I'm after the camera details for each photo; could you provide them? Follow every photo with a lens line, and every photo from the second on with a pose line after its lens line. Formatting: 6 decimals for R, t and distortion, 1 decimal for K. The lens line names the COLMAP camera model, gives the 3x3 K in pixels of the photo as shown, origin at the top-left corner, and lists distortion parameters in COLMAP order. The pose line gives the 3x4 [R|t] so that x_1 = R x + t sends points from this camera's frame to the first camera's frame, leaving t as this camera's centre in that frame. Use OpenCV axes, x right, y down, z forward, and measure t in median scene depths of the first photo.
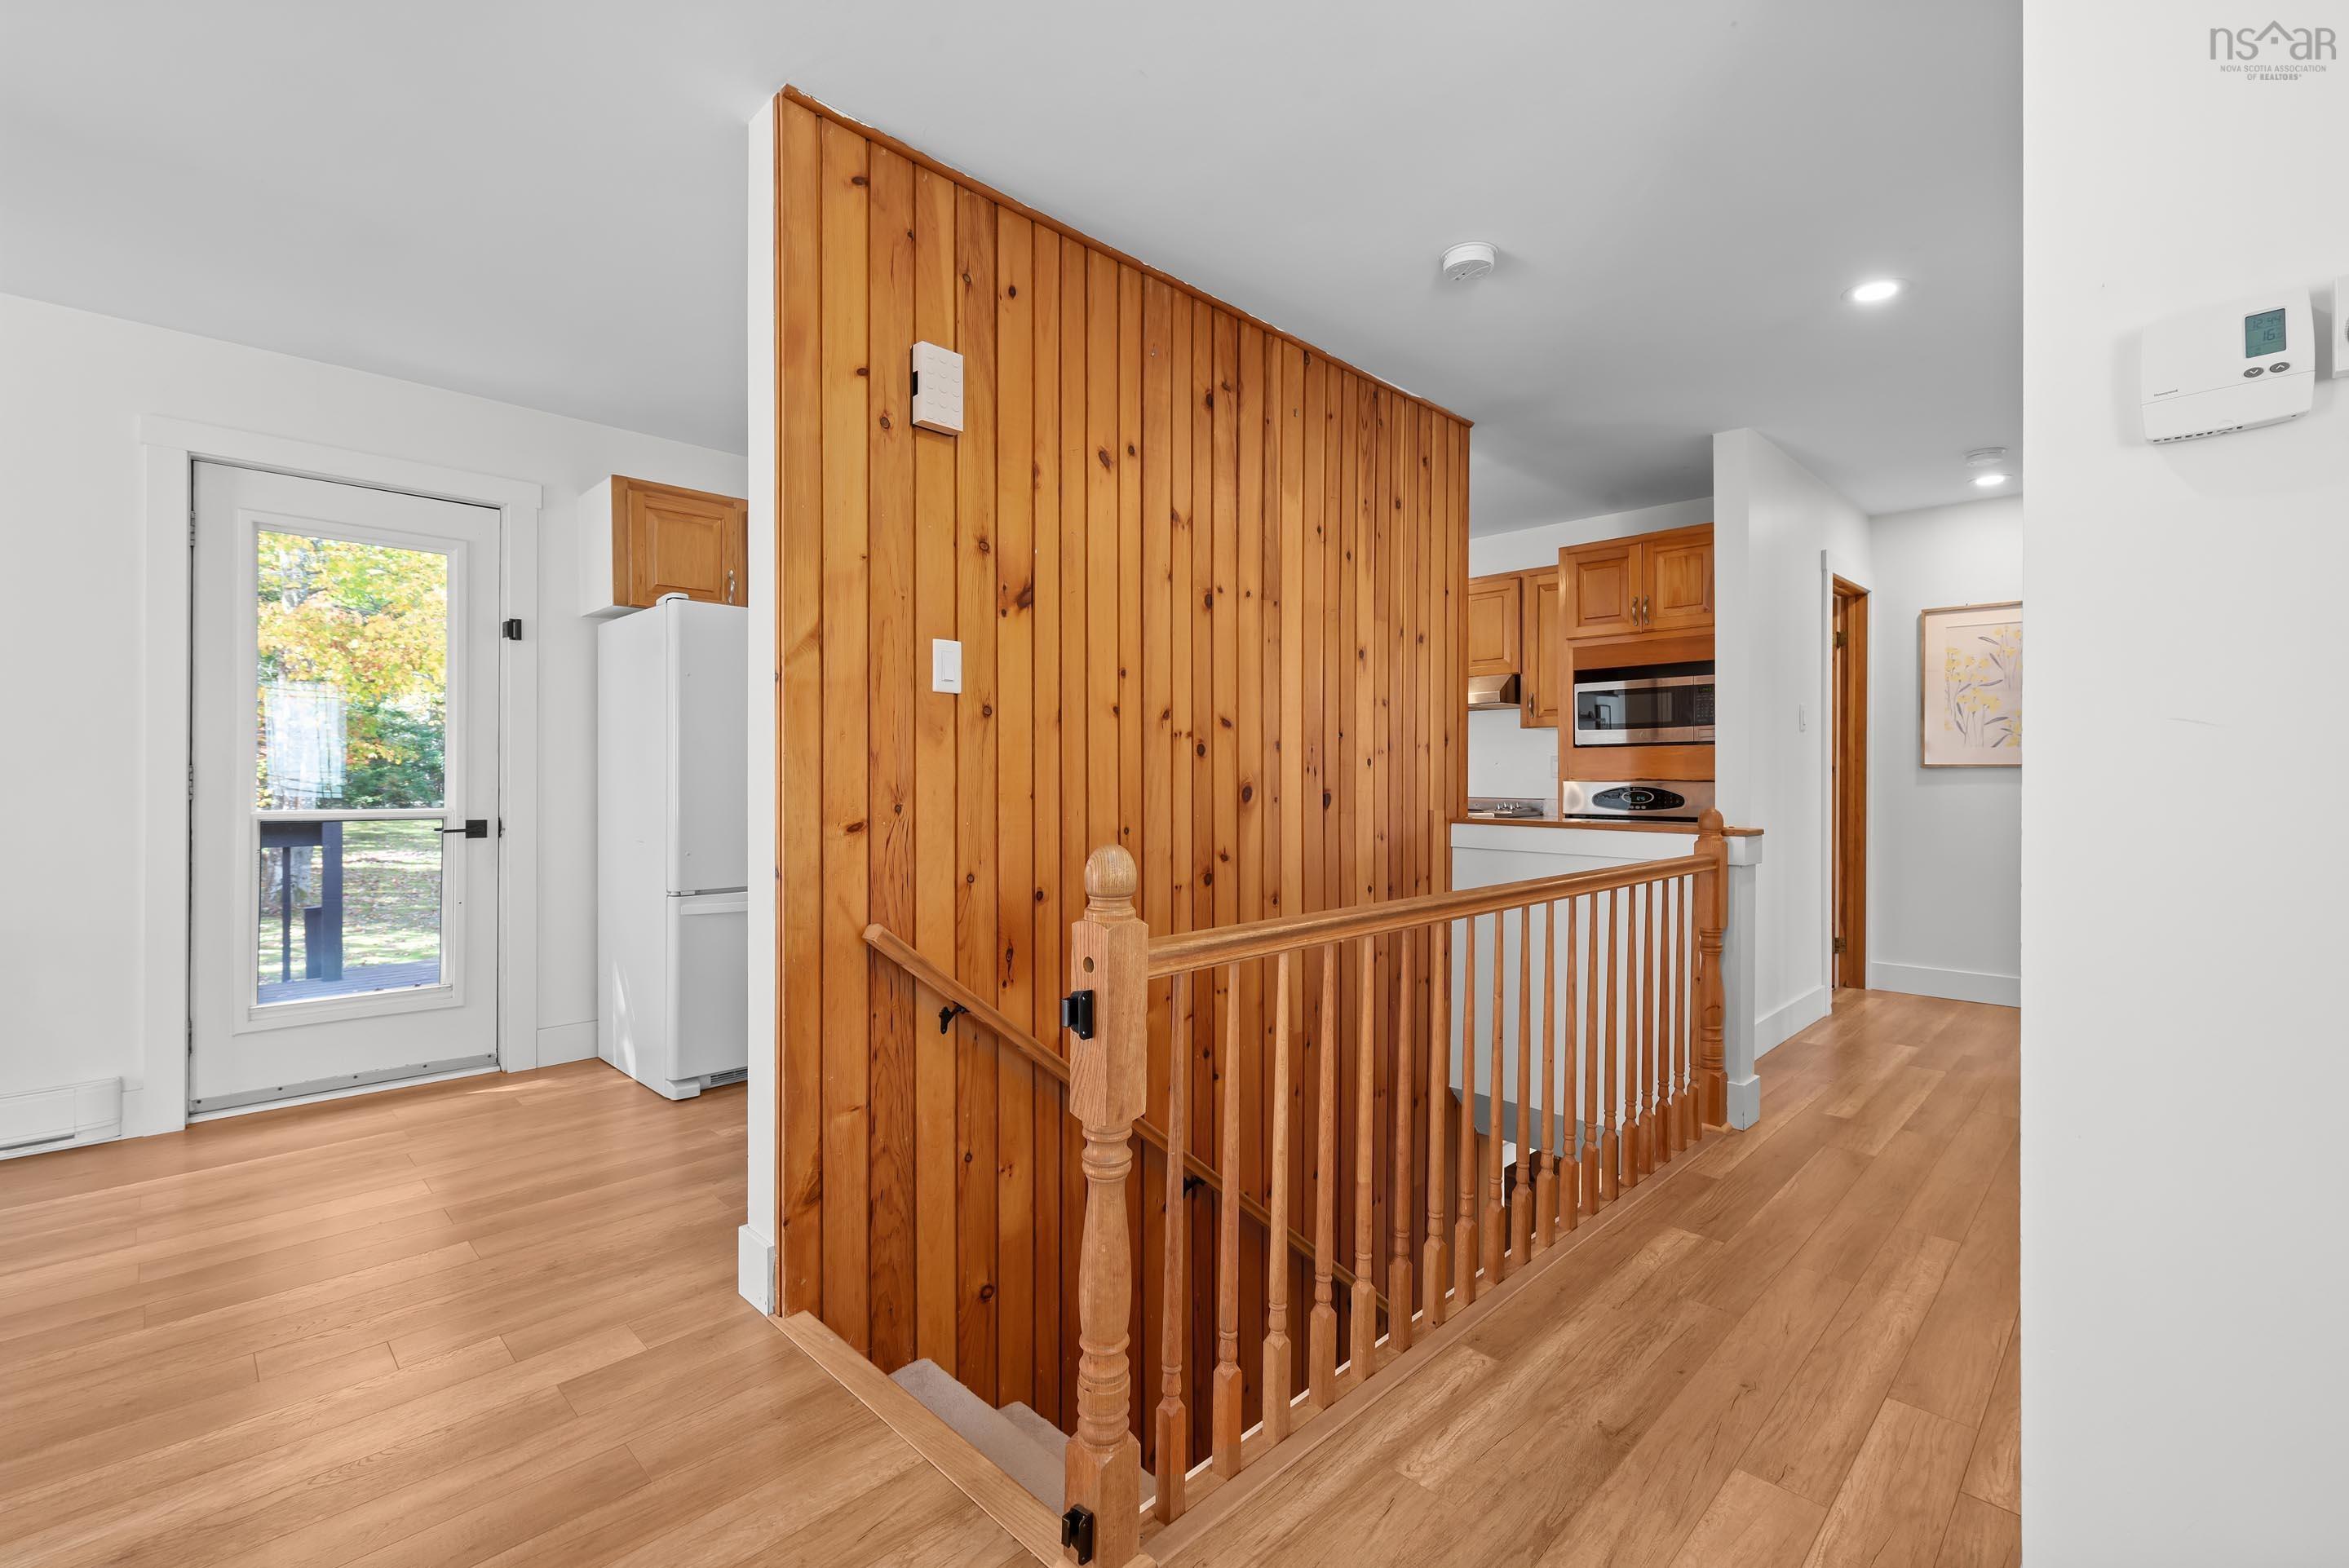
lens RADIAL K [[1024.3, 0, 1177.3], [0, 1024.3, 781.3], [0, 0, 1]] dist [0.012631, 0.000078]
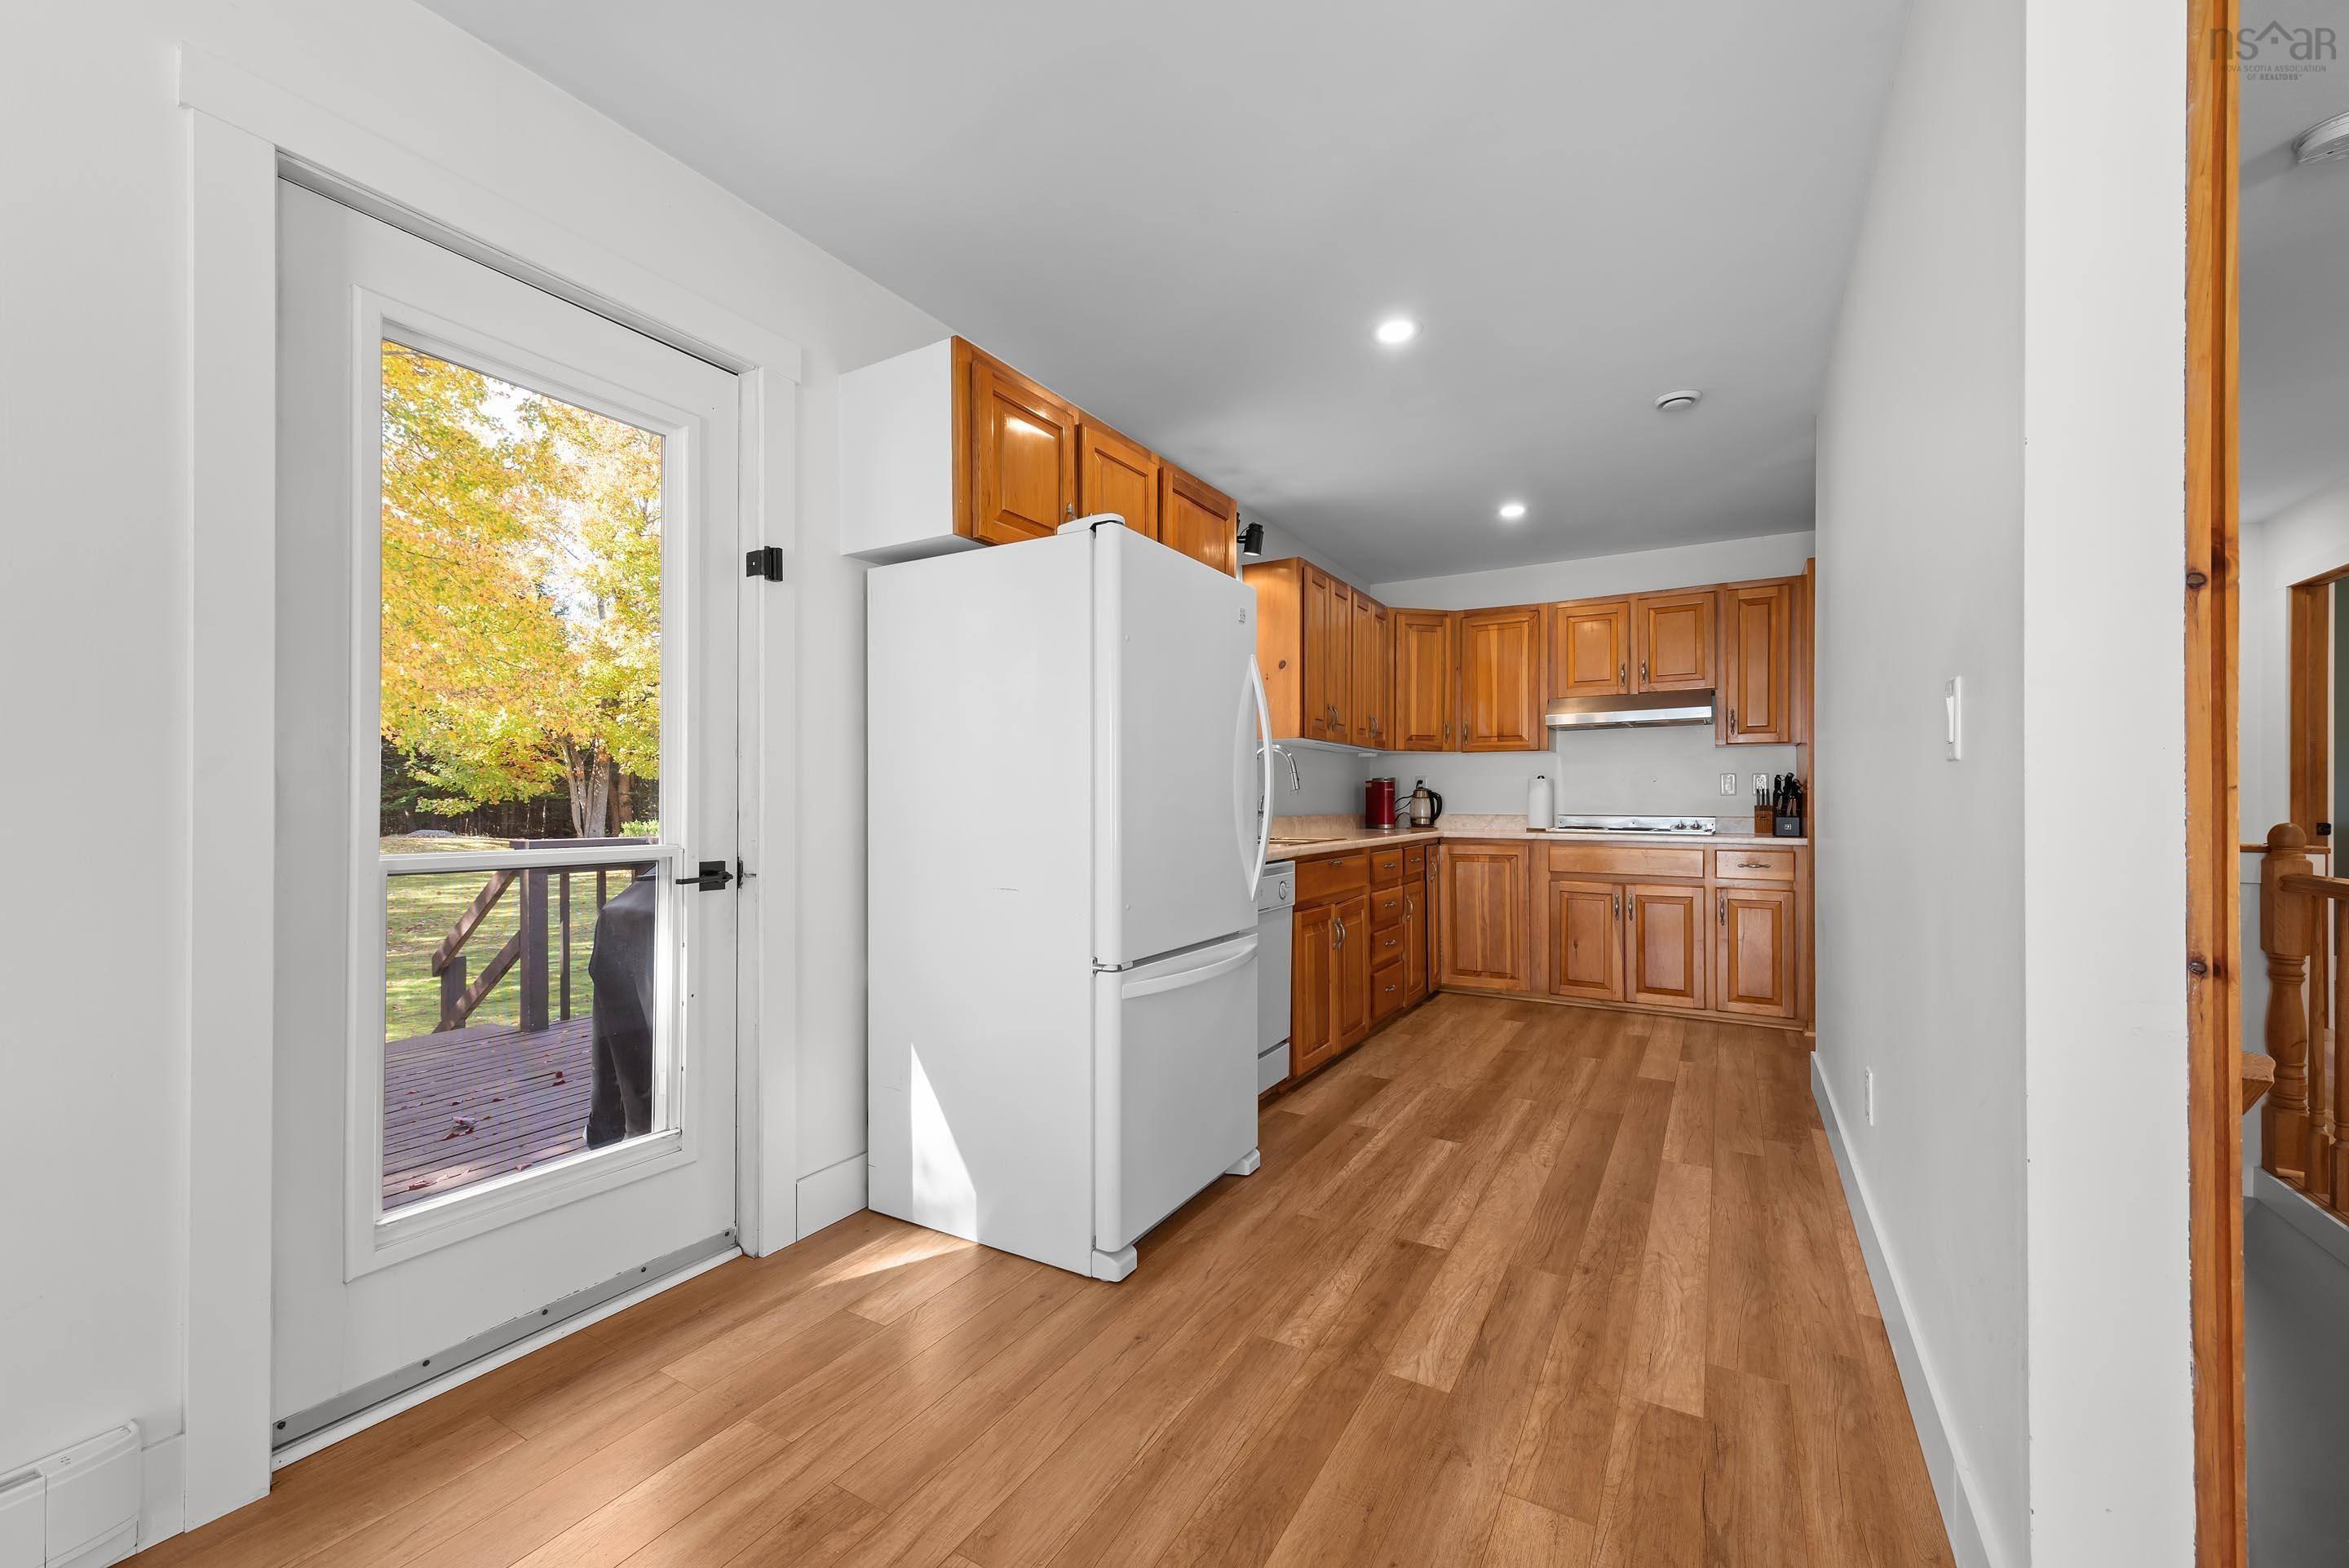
lens RADIAL K [[919.8, 0, 1191.3], [0, 919.8, 797.1], [0, 0, 1]] dist [-0.000512, -0.000023]
pose [[0.962060, -0.000141, 0.272838, -0.758105], [0.002687, 0.999956, -0.008957, 0.005744], [-0.272825, 0.009350, 0.962018, 0.523110]]
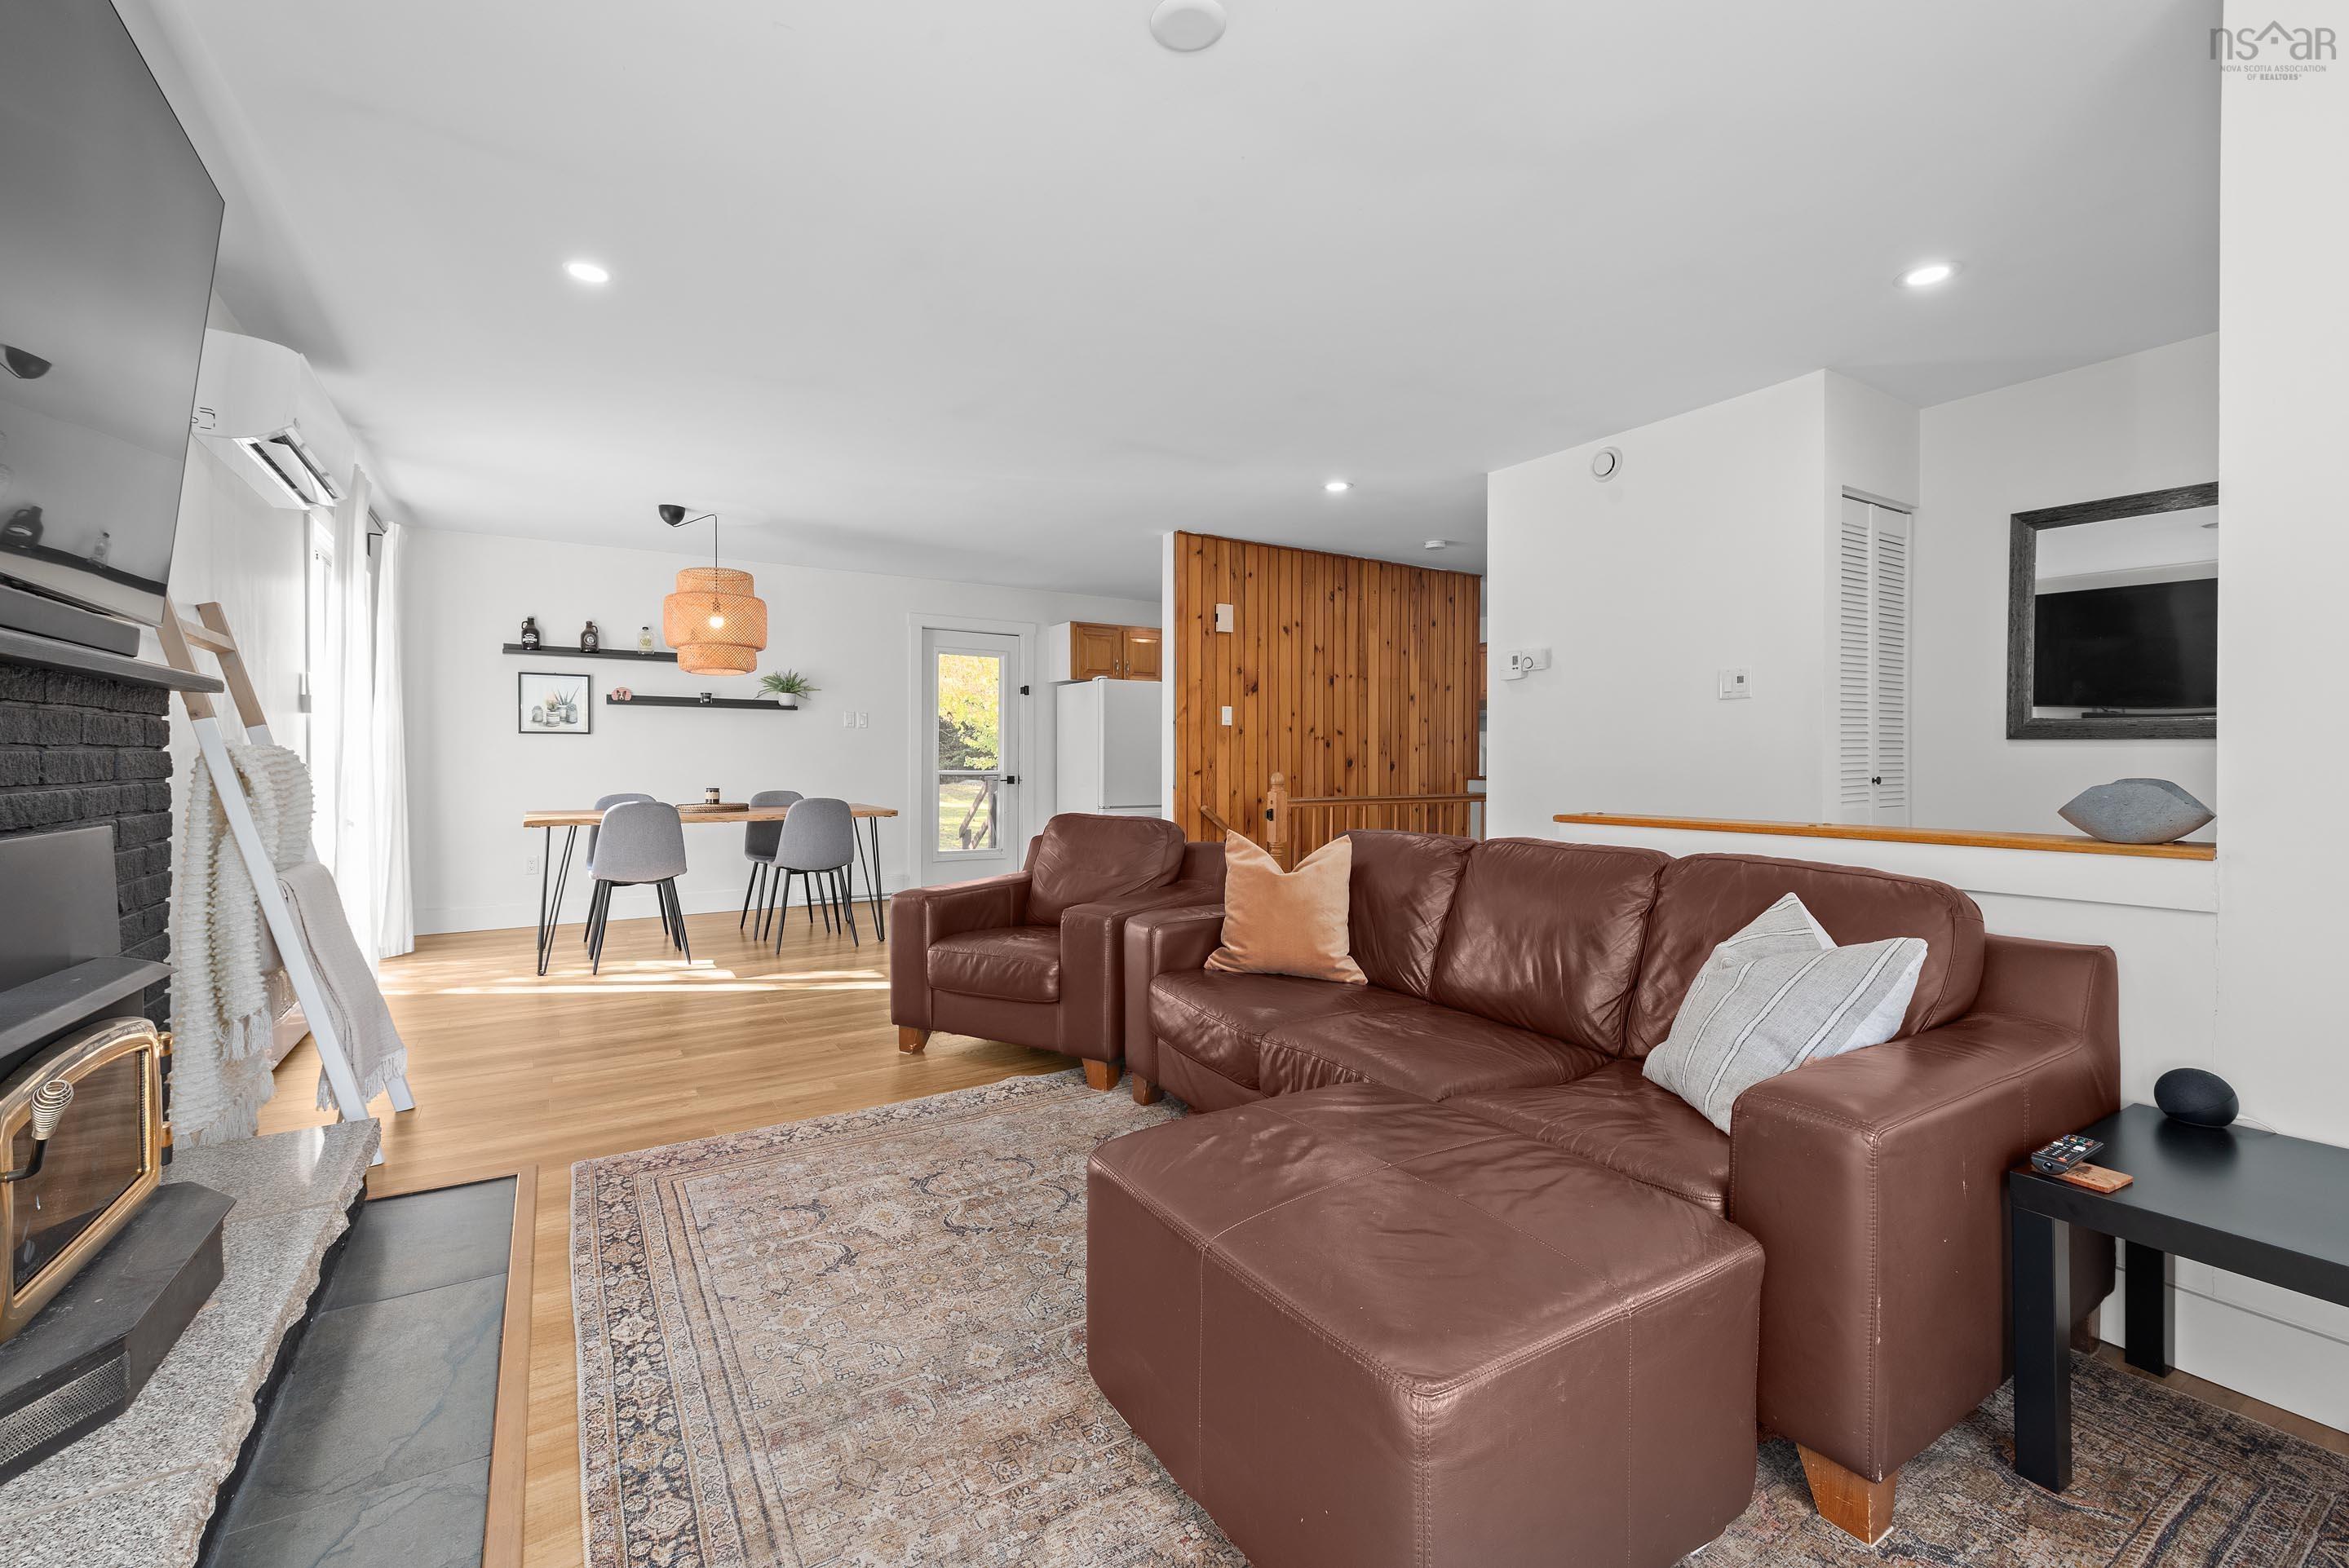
lens RADIAL K [[1003.7, 0, 1175.5], [0, 1003.7, 771.4], [0, 0, 1]] dist [0.001305, 0.000080]
pose [[0.975412, 0.002832, -0.220370, 0.203875], [-0.001401, 0.999977, 0.006647, 0.017620], [0.220384, -0.006175, 0.975394, -1.434180]]
